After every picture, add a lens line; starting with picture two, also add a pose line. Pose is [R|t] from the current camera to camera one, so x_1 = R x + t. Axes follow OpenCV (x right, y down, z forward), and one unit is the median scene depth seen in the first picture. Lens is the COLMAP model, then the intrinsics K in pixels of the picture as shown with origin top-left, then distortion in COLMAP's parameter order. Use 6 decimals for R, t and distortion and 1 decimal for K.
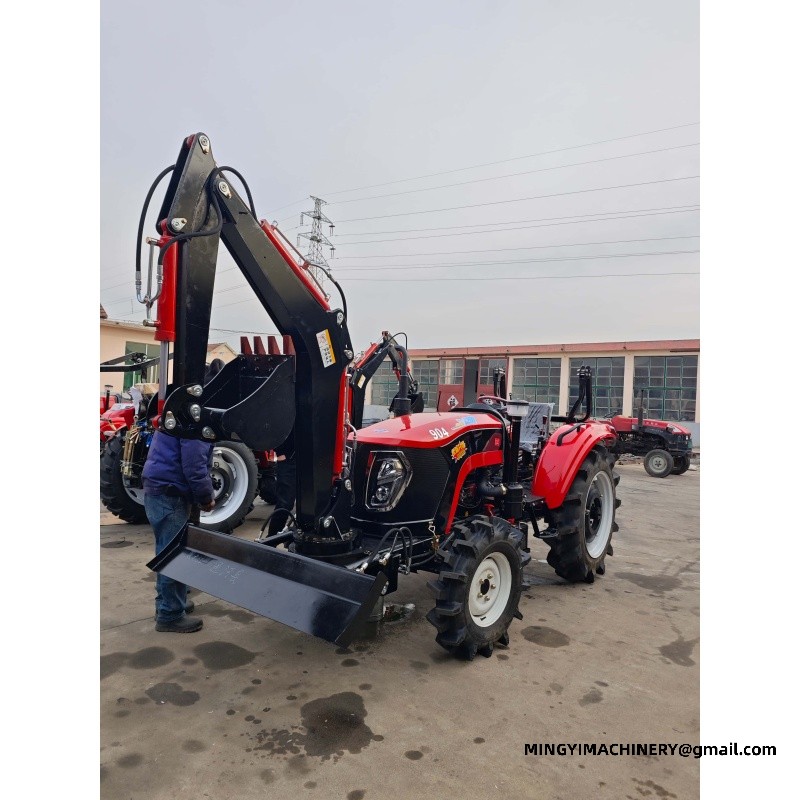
lens RADIAL K [[545.5, 0, 397.7], [0, 545.5, 401.7], [0, 0, 1]] dist [0.029035, -0.050877]
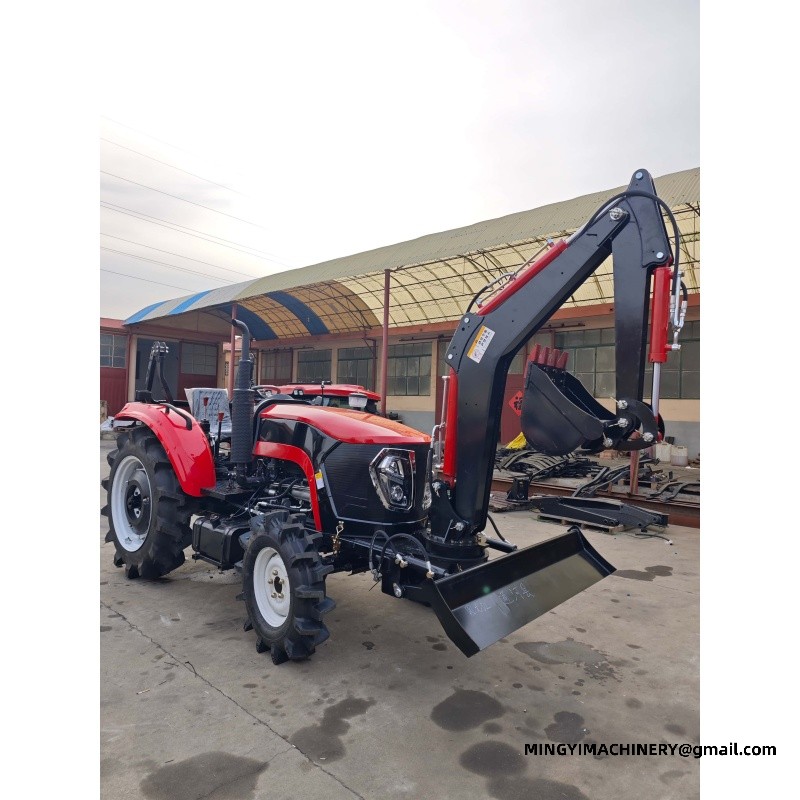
lens RADIAL K [[545.5, 0, 406.6], [0, 545.5, 405.8], [0, 0, 1]] dist [0.029035, -0.050877]
pose [[0.051099, -0.039131, 0.997927, -1.095691], [-0.041901, 0.998268, 0.041290, -0.034219], [-0.997814, -0.043924, 0.049371, 1.024041]]
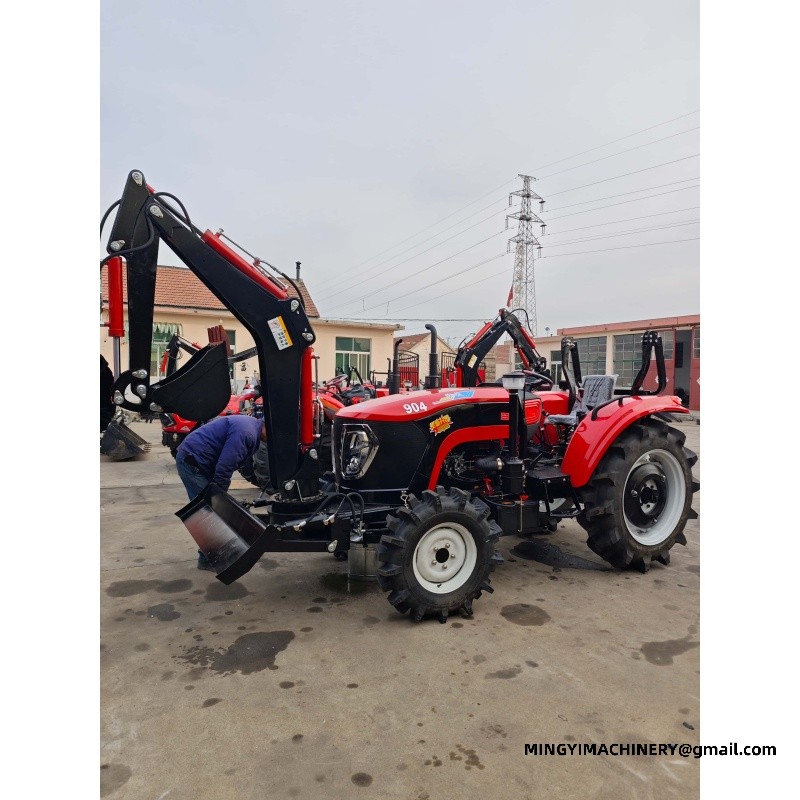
lens RADIAL K [[545.5, 0, 401.7], [0, 545.5, 400.3], [0, 0, 1]] dist [0.029035, -0.050877]
pose [[0.922601, -0.021362, -0.385163, 0.496719], [0.031957, 0.999266, 0.021125, 0.024378], [0.384429, -0.031799, 0.922607, 0.037948]]
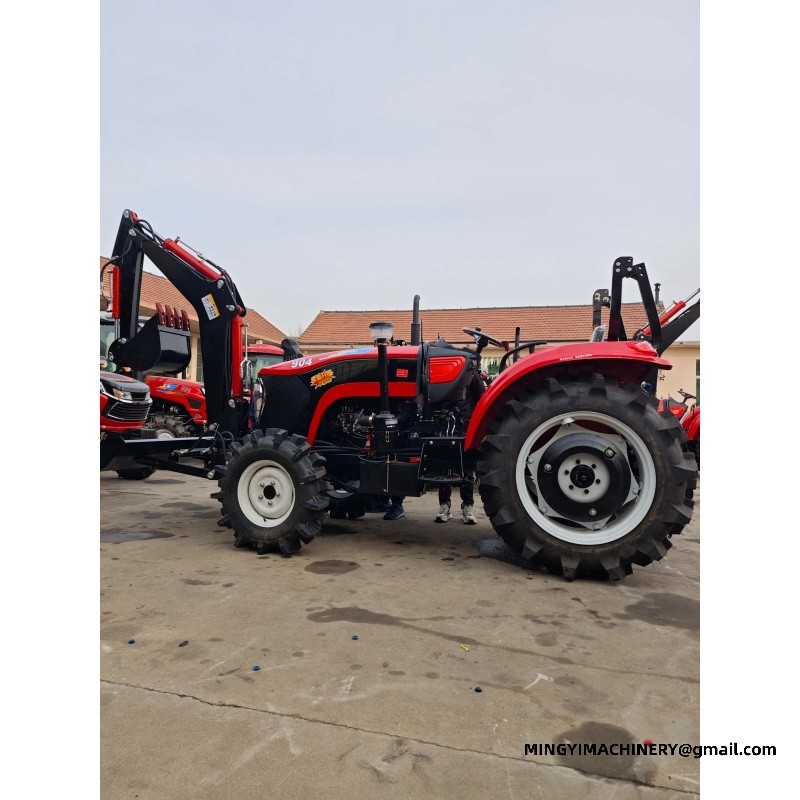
lens RADIAL K [[545.5, 0, 405.2], [0, 545.5, 402.1], [0, 0, 1]] dist [0.029035, -0.050877]
pose [[0.427621, -0.061816, -0.901842, 1.287138], [0.003114, 0.997754, -0.066913, 0.235896], [0.903953, 0.025805, 0.426853, 0.786519]]
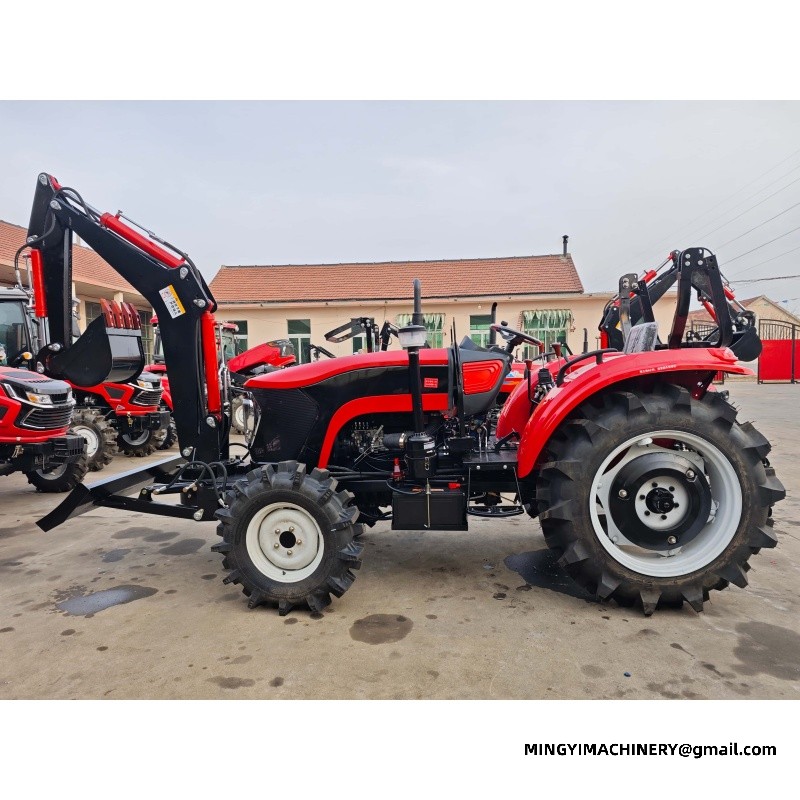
lens RADIAL K [[545.5, 0, 398.7], [0, 545.5, 405.2], [0, 0, 1]] dist [0.029035, -0.050877]
pose [[0.567732, -0.004026, -0.823204, 1.014519], [0.052322, 0.998143, 0.031203, 0.101970], [0.821549, -0.060787, 0.566888, 0.665846]]
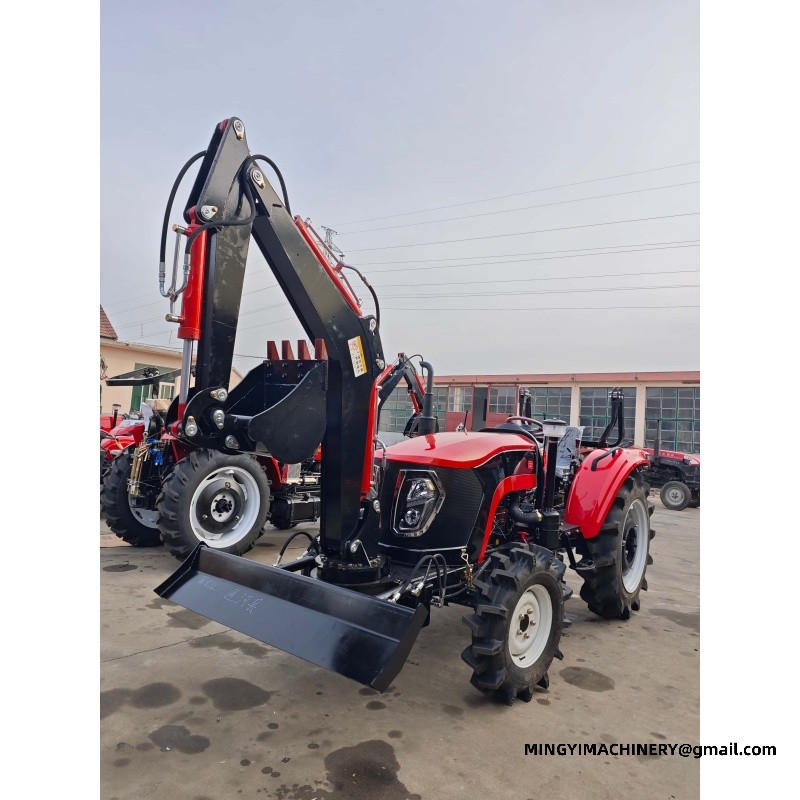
lens RADIAL K [[545.5, 0, 400.2], [0, 545.5, 400.8], [0, 0, 1]] dist [0.029035, -0.050877]
pose [[0.999823, 0.018064, -0.005209, -0.048610], [-0.018316, 0.998404, -0.053419, 0.023543], [0.004236, 0.053505, 0.998559, 0.073173]]
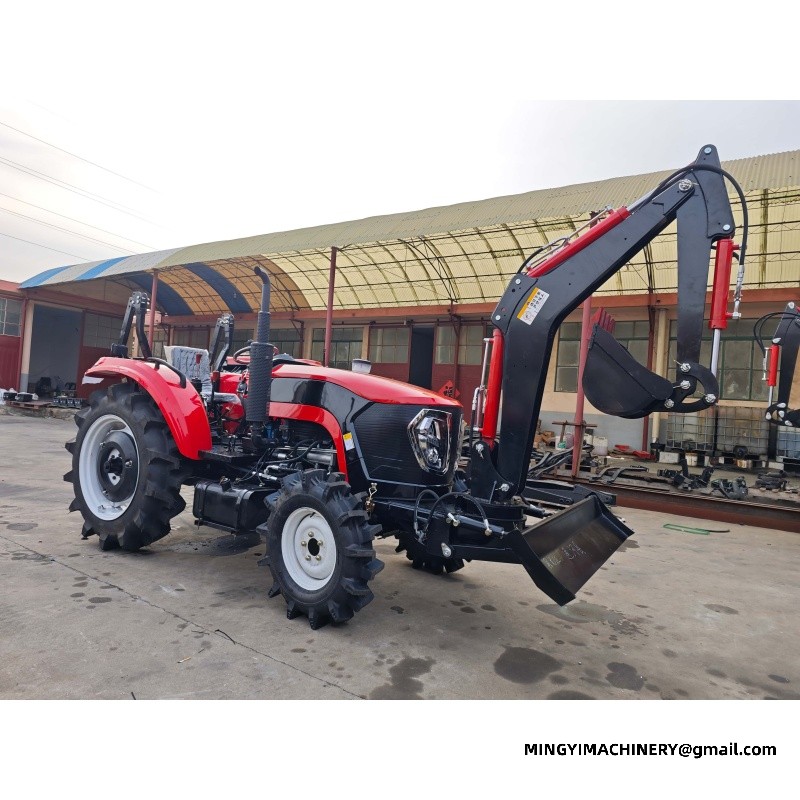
lens RADIAL K [[545.5, 0, 404.6], [0, 545.5, 405.9], [0, 0, 1]] dist [0.029035, -0.050877]
pose [[-0.113531, -0.055654, 0.991974, -1.066965], [-0.089082, 0.994979, 0.045627, 0.039906], [-0.989533, -0.083187, -0.117919, 1.260073]]
